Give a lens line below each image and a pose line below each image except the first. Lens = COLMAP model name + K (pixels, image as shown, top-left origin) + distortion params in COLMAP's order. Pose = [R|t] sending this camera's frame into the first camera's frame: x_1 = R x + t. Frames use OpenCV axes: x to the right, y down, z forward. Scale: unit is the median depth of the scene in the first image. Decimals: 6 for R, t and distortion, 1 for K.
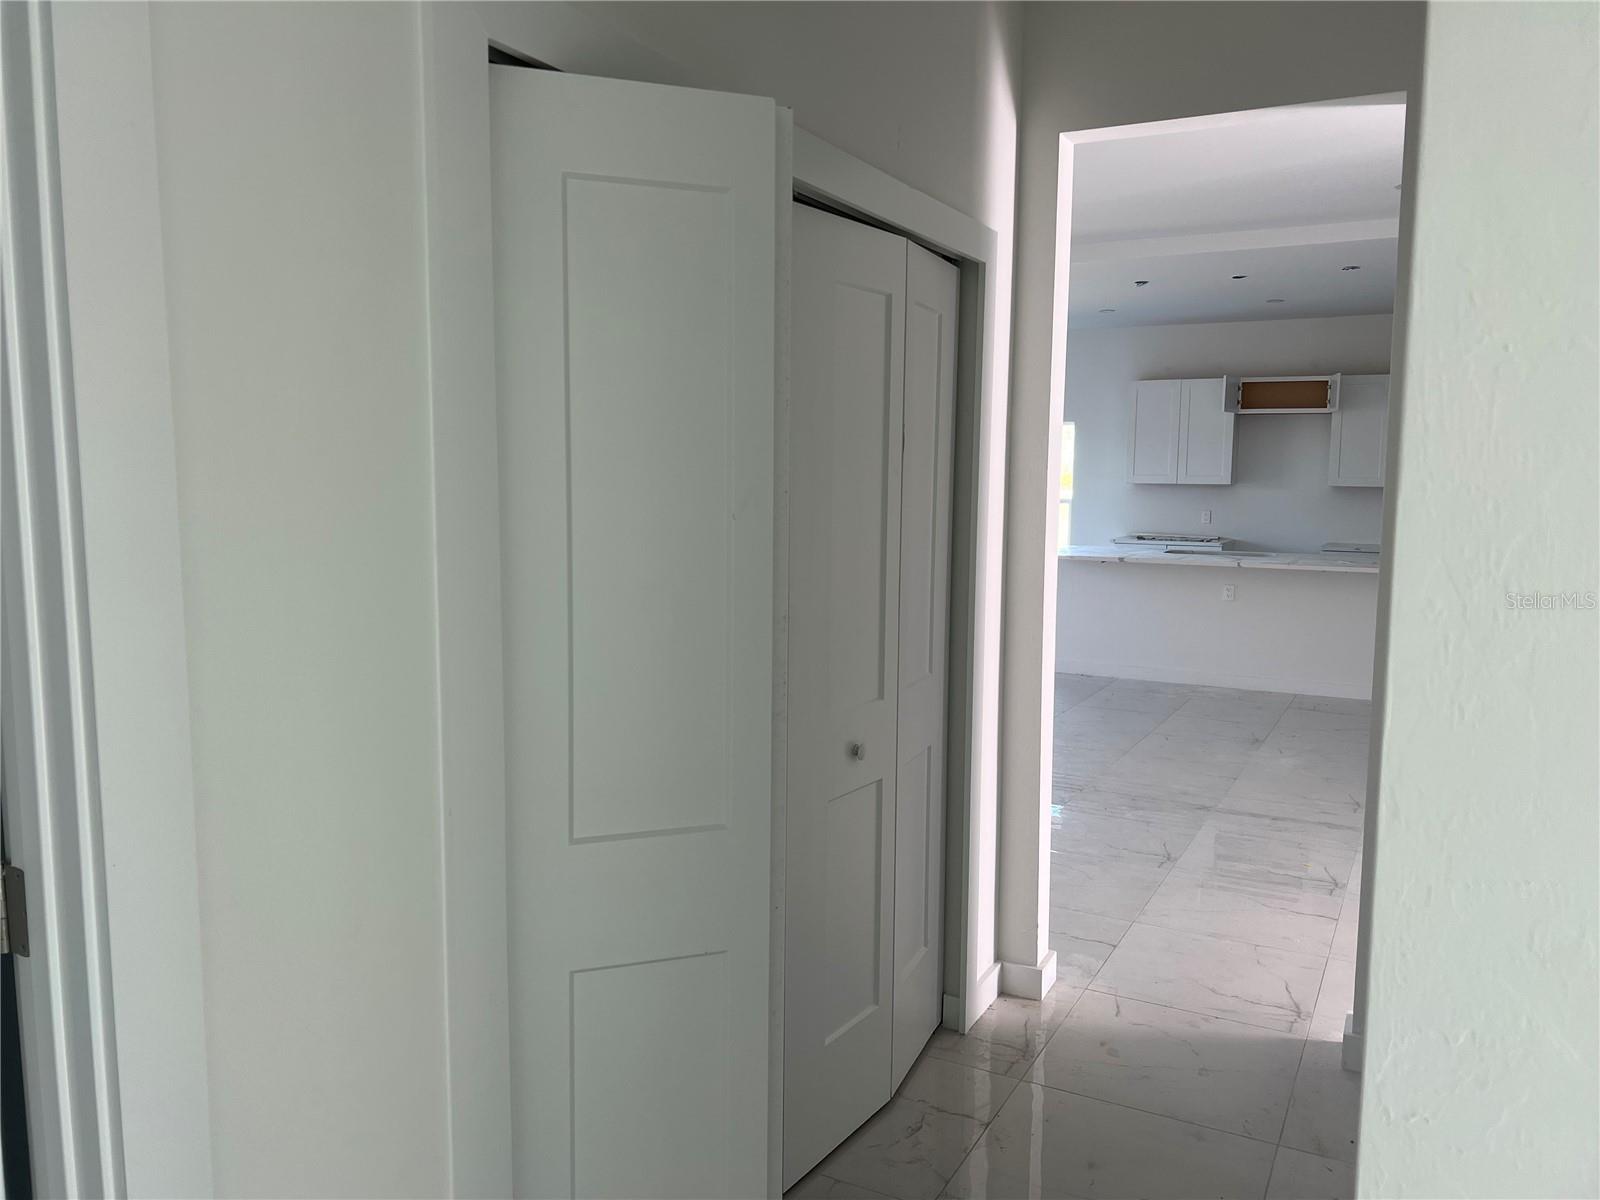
lens RADIAL K [[1206.5, 0, 793.1], [0, 1206.5, 611.8], [0, 0, 1]] dist [0.013435, 0.000192]
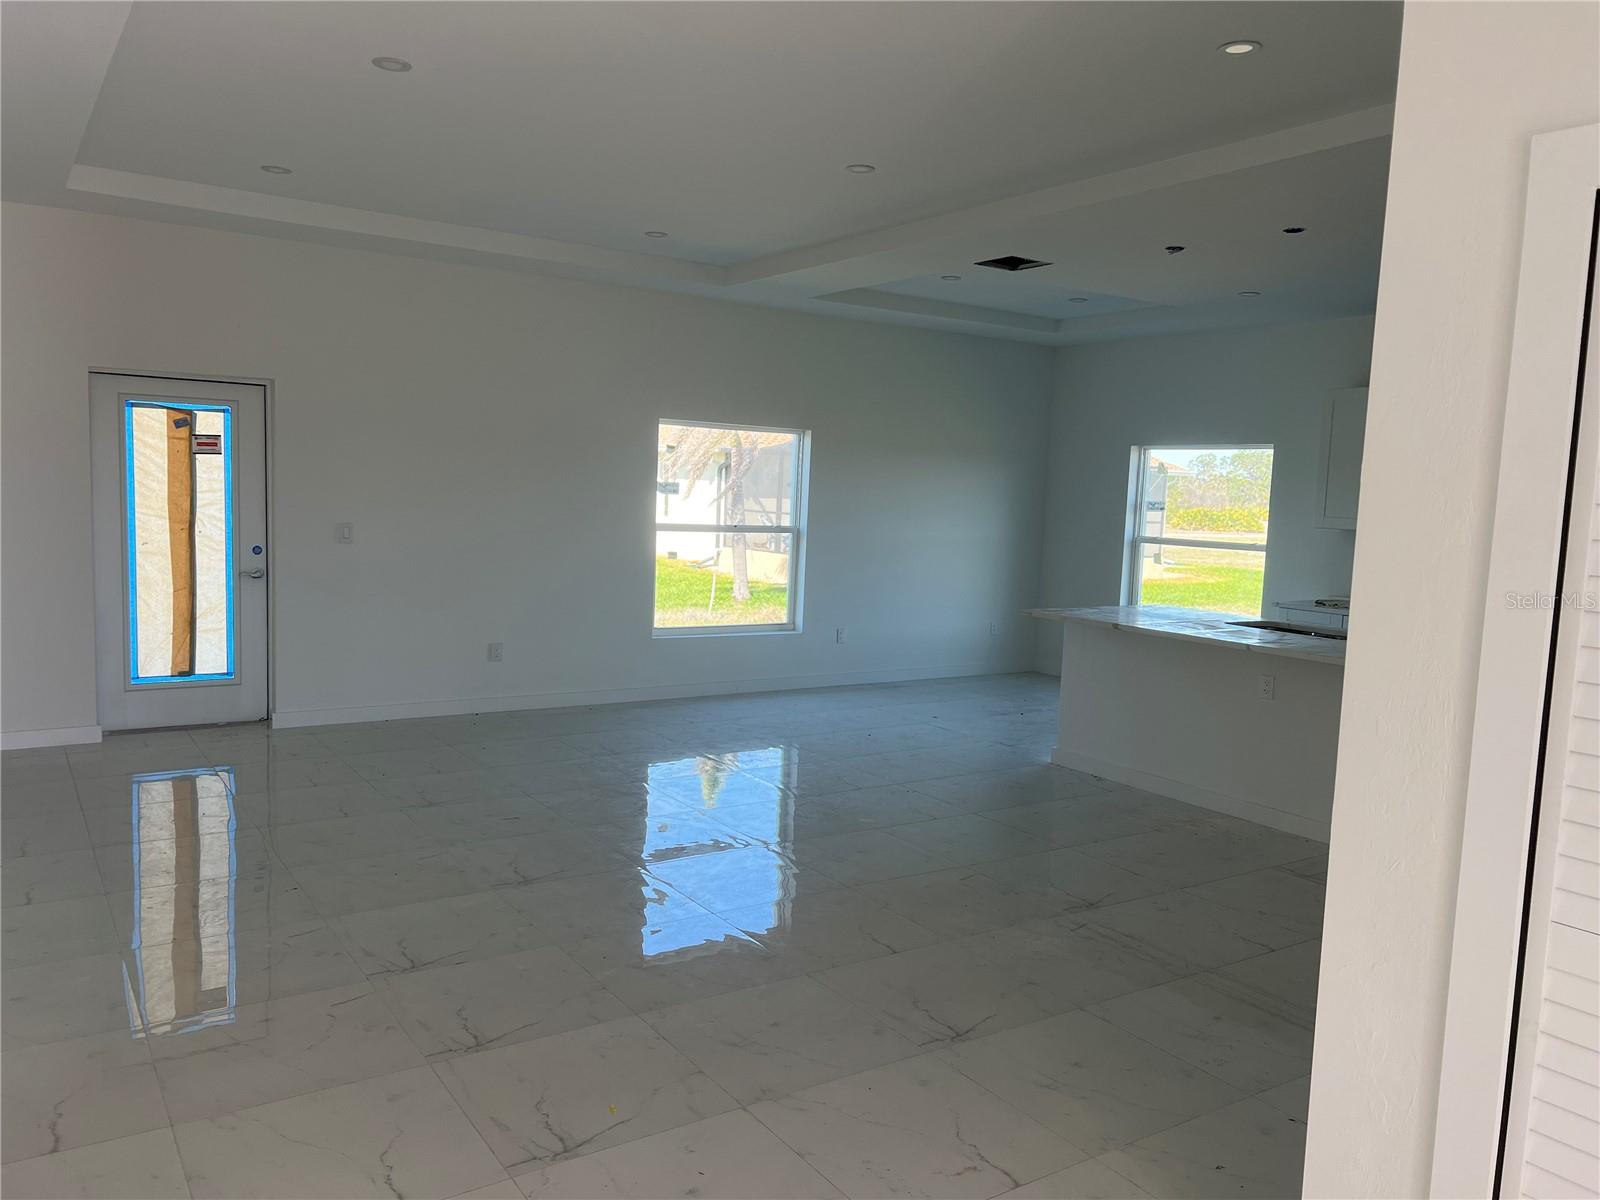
lens RADIAL K [[1206.5, 0, 793.1], [0, 1206.5, 611.8], [0, 0, 1]] dist [0.013435, 0.000192]
pose [[0.881800, 0.075773, -0.465497, 0.363692], [-0.086628, 0.996239, -0.001934, -0.027853], [0.463599, 0.042030, 0.885048, 0.214730]]
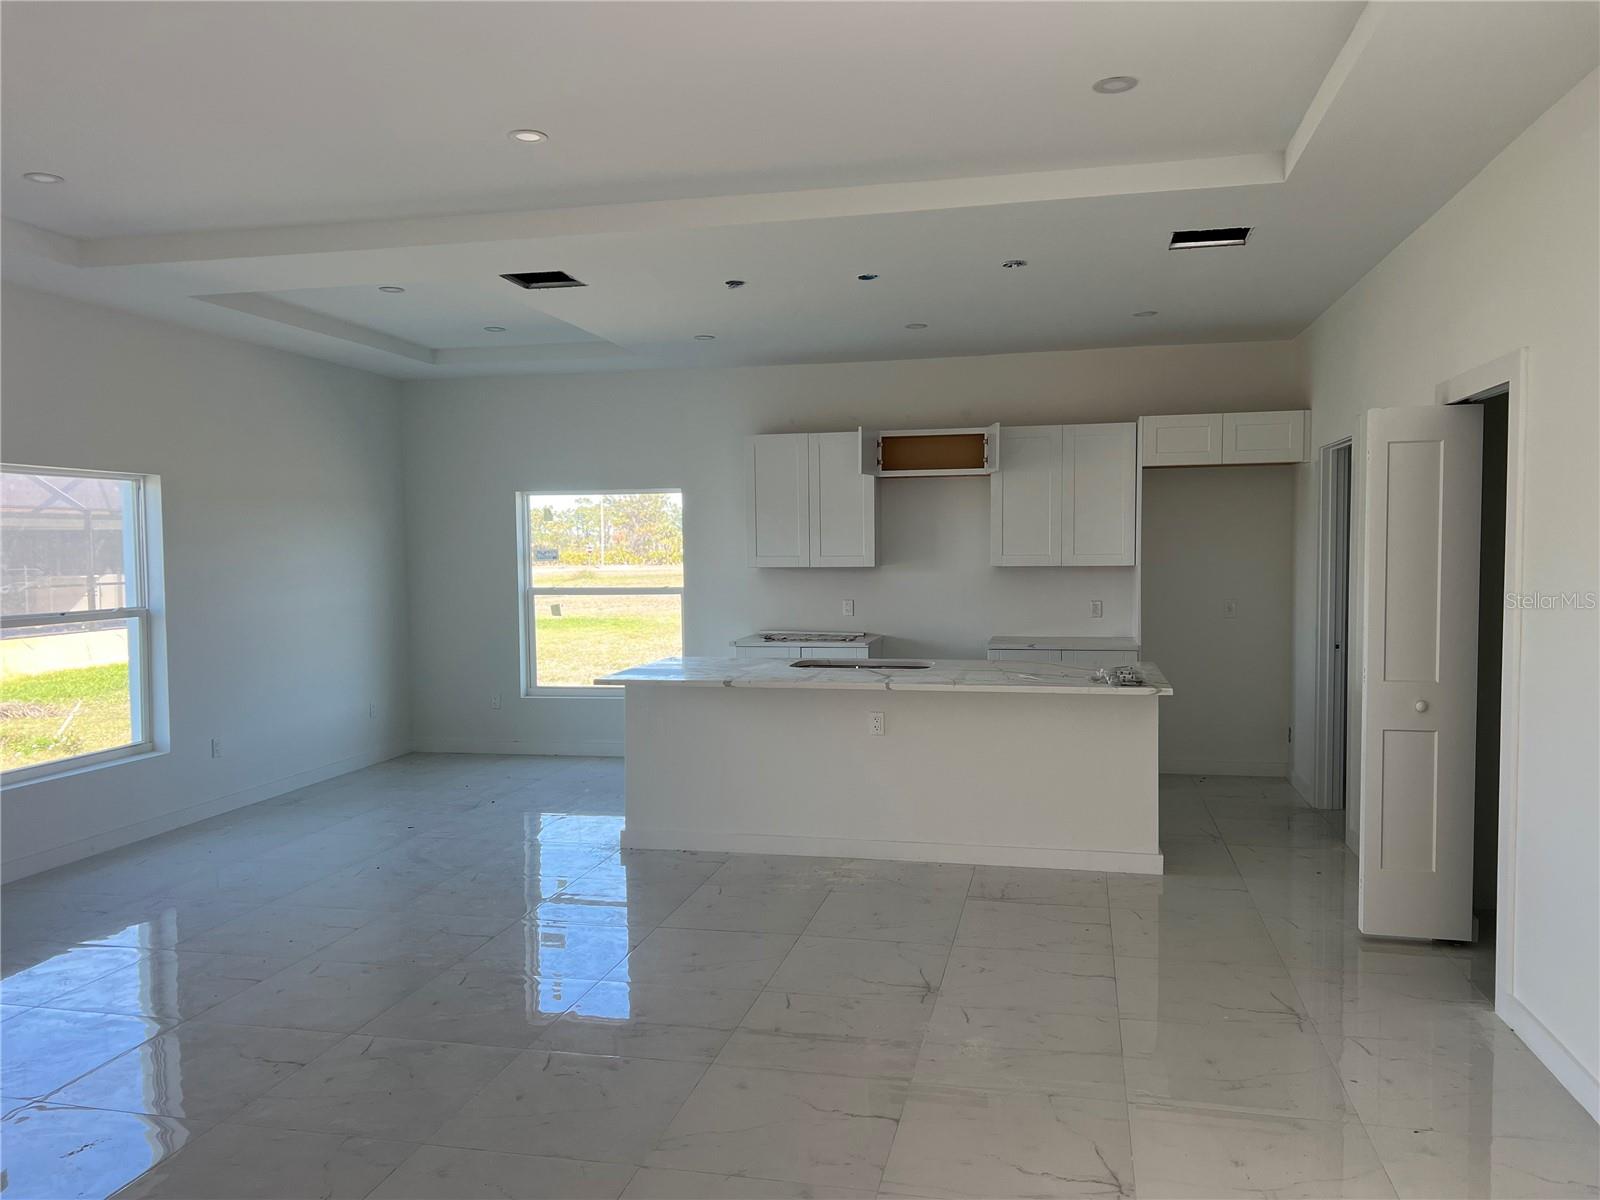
lens RADIAL K [[1196.0, 0, 810.7], [0, 1196.0, 611.0], [0, 0, 1]] dist [0.120649, -0.217894]
pose [[0.959817, -0.032696, 0.278716, 0.108152], [0.049930, 0.997240, -0.054958, -0.037015], [-0.276150, 0.066666, 0.958800, 0.278670]]
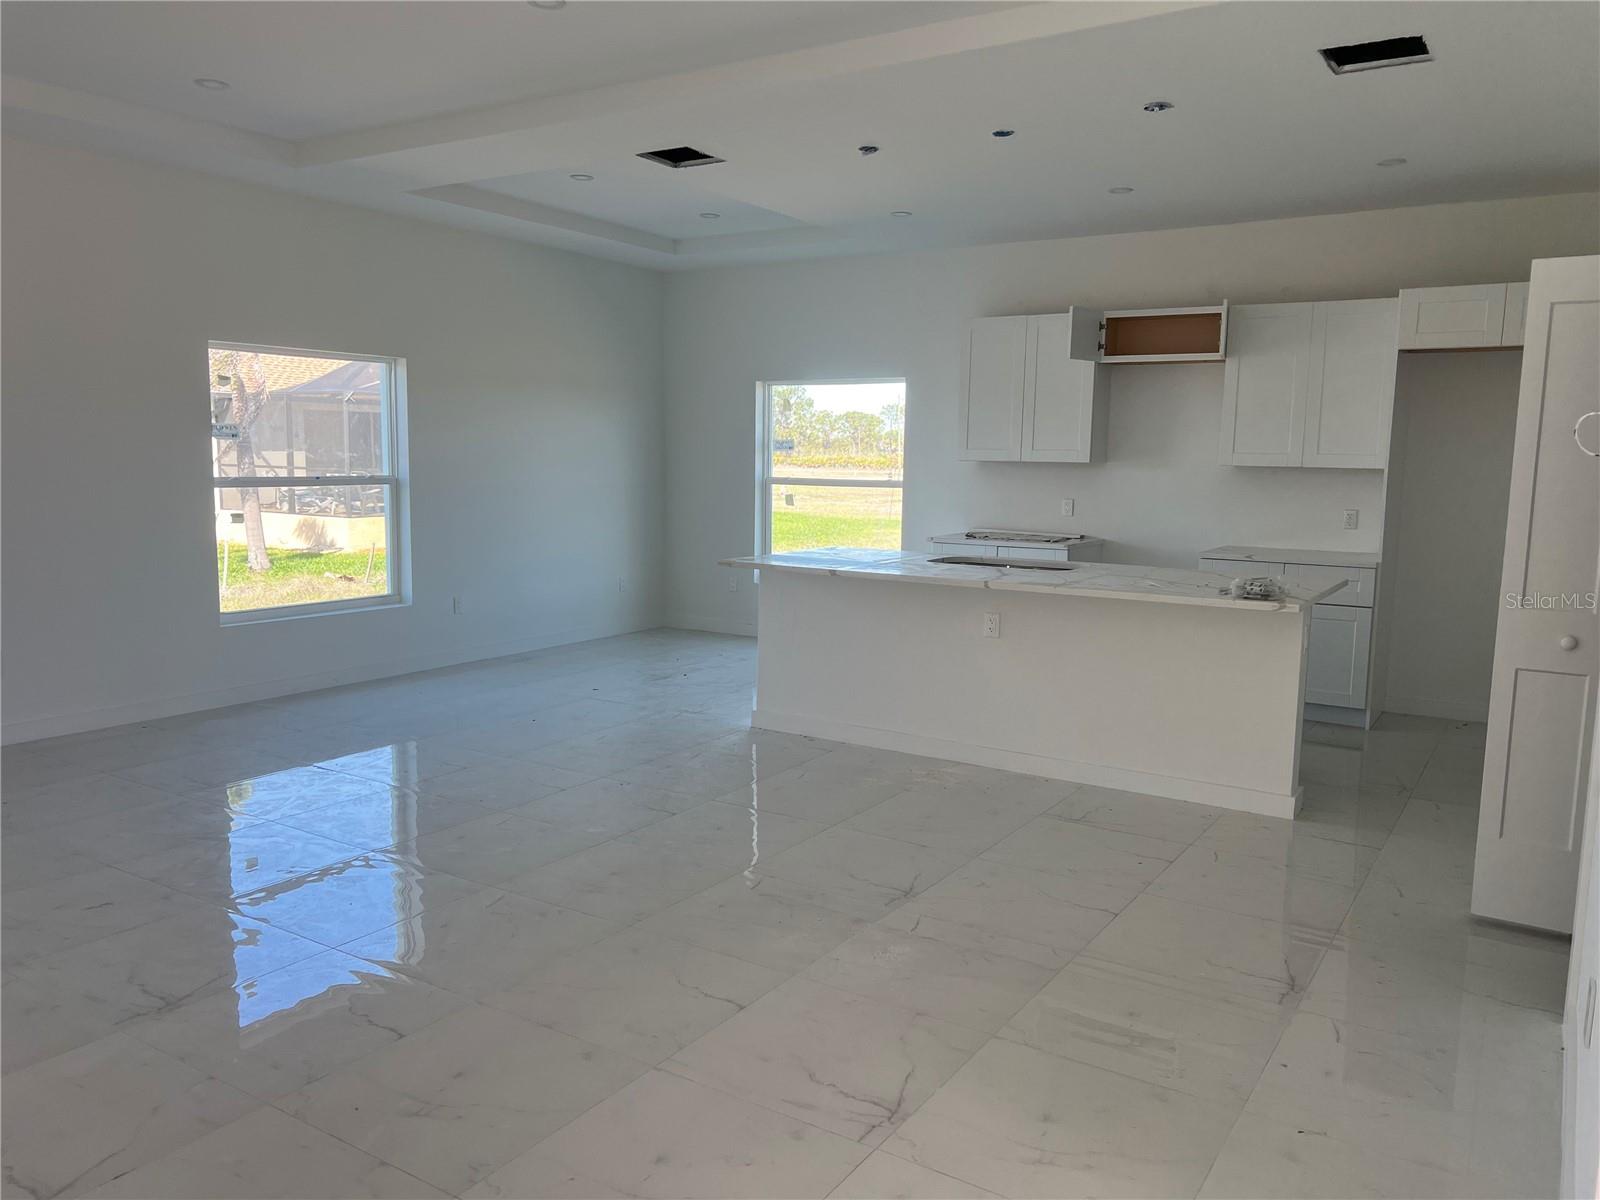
lens RADIAL K [[1196.0, 0, 810.7], [0, 1196.0, 611.0], [0, 0, 1]] dist [0.120649, -0.217894]
pose [[0.997411, 0.017837, -0.069666, 0.253453], [-0.016765, 0.999732, 0.015946, -0.026554], [0.069931, -0.014736, 0.997443, 0.280324]]
